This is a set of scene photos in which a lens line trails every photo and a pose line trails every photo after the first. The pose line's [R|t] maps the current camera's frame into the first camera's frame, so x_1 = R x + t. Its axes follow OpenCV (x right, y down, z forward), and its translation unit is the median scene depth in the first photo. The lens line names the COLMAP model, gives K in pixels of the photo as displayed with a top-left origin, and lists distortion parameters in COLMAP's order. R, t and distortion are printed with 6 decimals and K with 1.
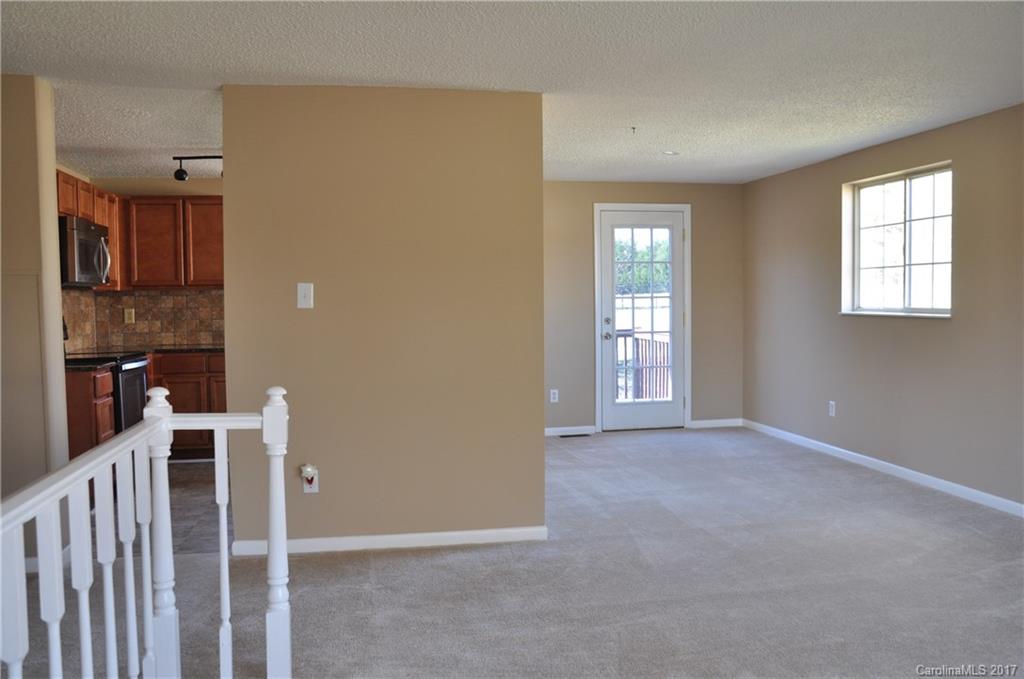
lens RADIAL K [[830.0, 0, 507.6], [0, 830.0, 341.2], [0, 0, 1]] dist [-0.140720, 0.124150]
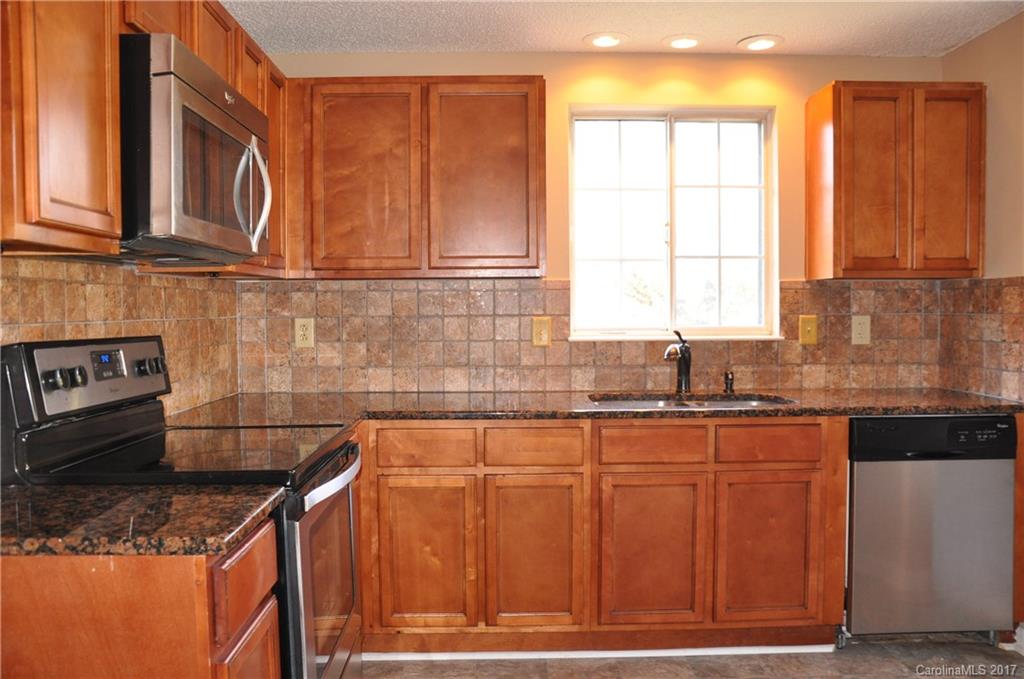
lens RADIAL K [[830.0, 0, 507.4], [0, 830.0, 343.2], [0, 0, 1]] dist [-0.140720, 0.124150]
pose [[0.985689, 0.011445, -0.168187, -0.258956], [-0.012954, 0.999885, -0.007879, -0.022126], [0.168077, 0.009945, 0.985724, 0.522314]]
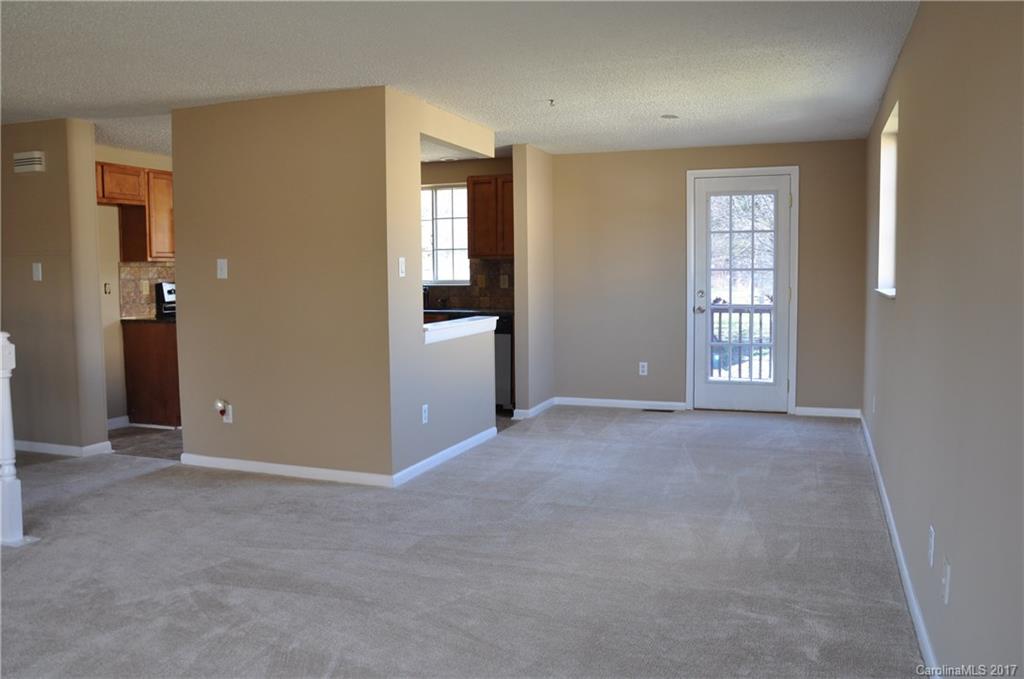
lens RADIAL K [[830.0, 0, 507.8], [0, 830.0, 341.5], [0, 0, 1]] dist [-0.140720, 0.124150]
pose [[0.855373, 0.049856, -0.515607, 0.465249], [-0.029310, 0.998421, 0.047916, -0.009798], [0.517182, -0.025873, 0.855484, 0.080818]]
